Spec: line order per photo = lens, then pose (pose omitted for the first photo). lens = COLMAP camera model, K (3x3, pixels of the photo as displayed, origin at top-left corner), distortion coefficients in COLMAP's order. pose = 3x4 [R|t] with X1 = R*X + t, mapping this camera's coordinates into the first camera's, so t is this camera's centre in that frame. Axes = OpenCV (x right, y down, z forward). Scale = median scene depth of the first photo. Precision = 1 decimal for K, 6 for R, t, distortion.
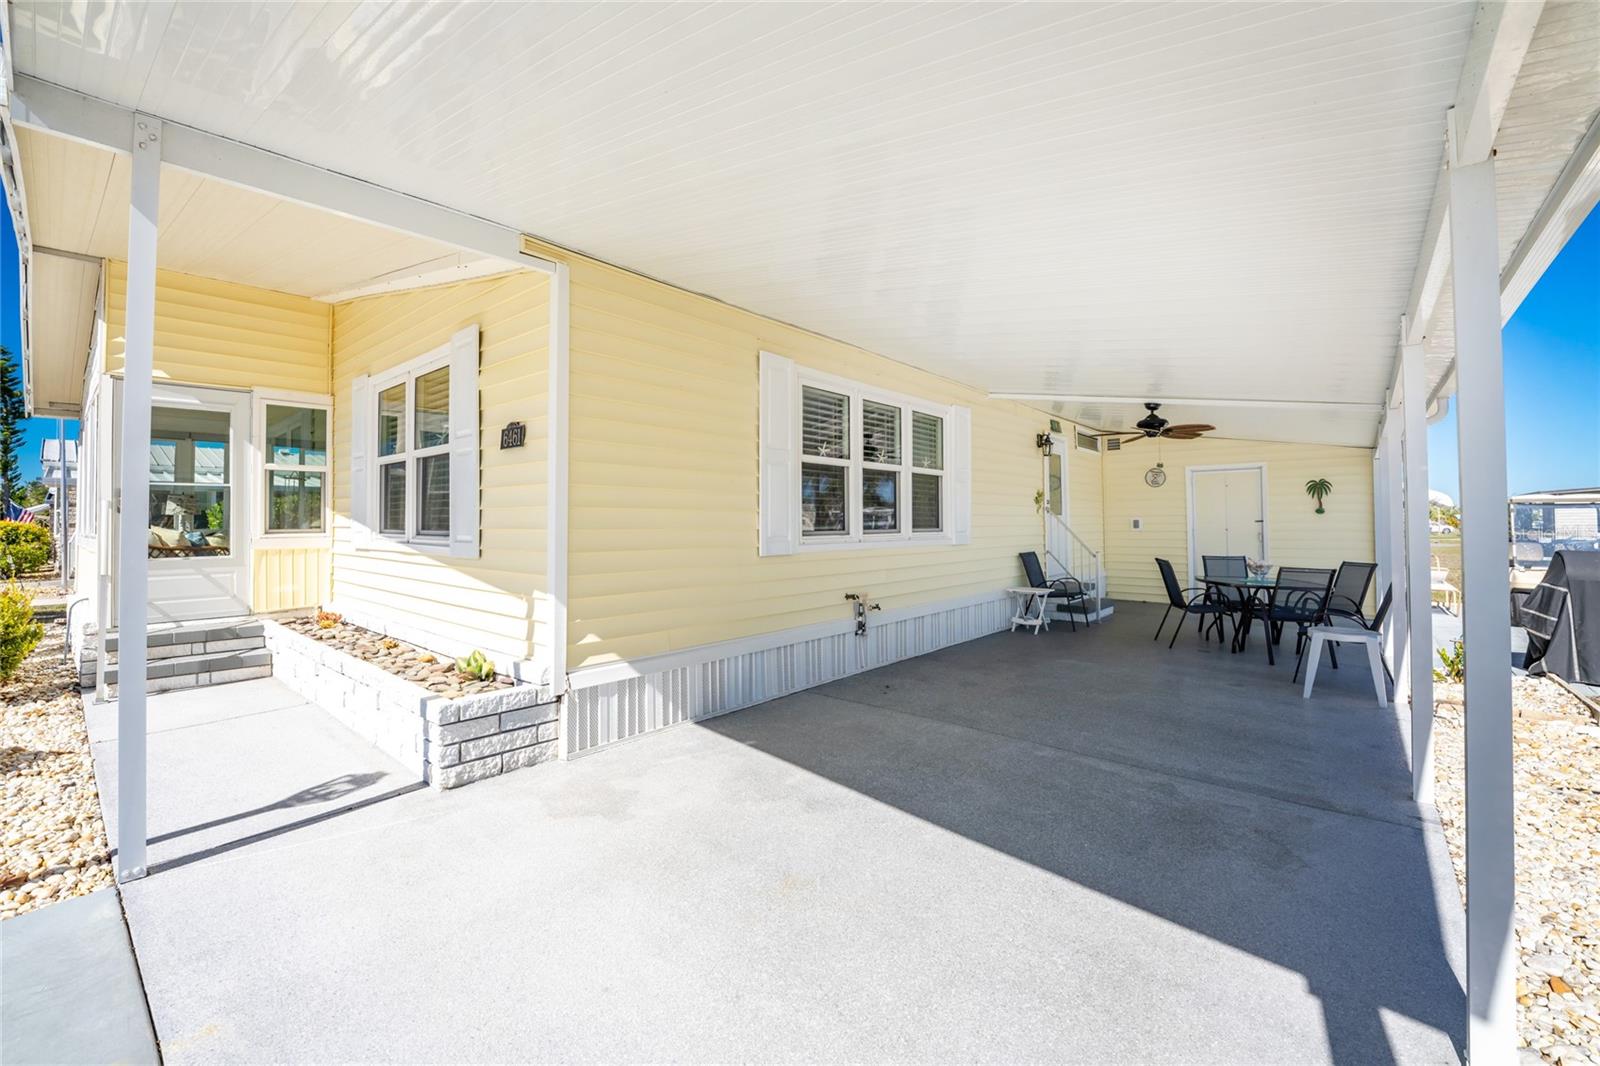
lens RADIAL K [[661.4, 0, 811.5], [0, 661.4, 517.2], [0, 0, 1]] dist [0.001703, -0.000086]
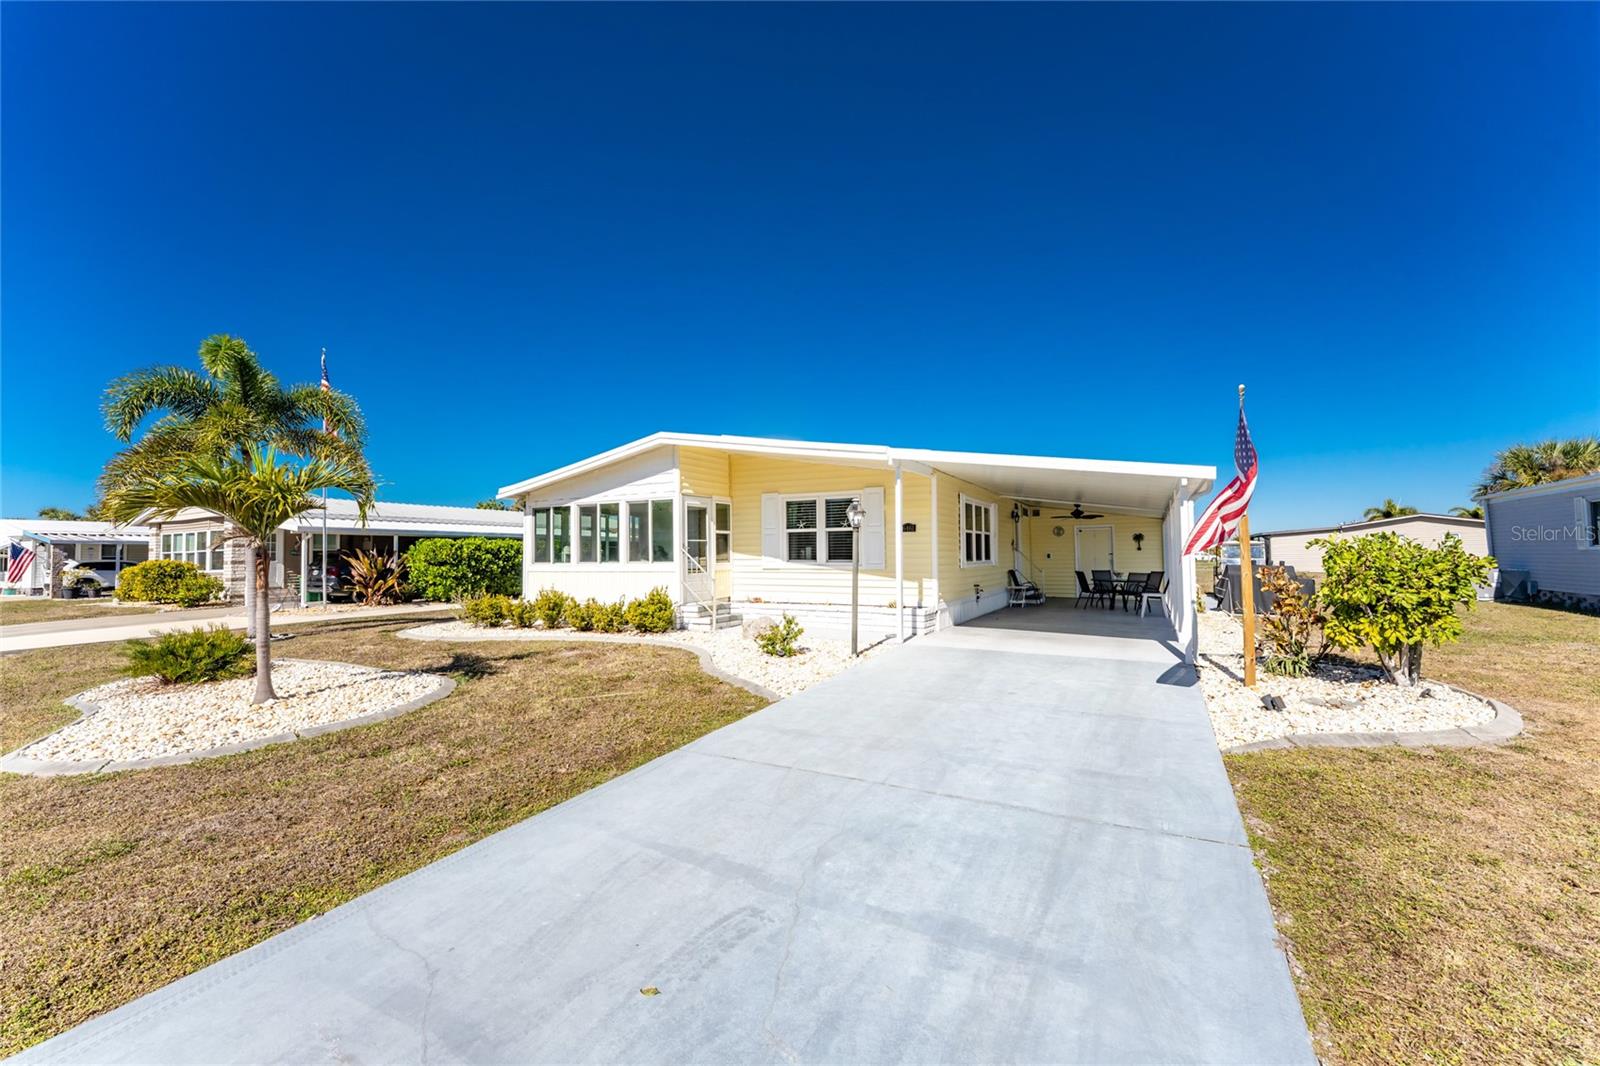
lens RADIAL K [[631.9, 0, 790.7], [0, 631.9, 540.6], [0, 0, 1]] dist [0.020242, -0.000195]
pose [[0.983934, -0.002258, 0.178519, -0.932780], [0.005052, 0.999872, -0.015193, -0.014639], [-0.178462, 0.015851, 0.983819, -1.079922]]
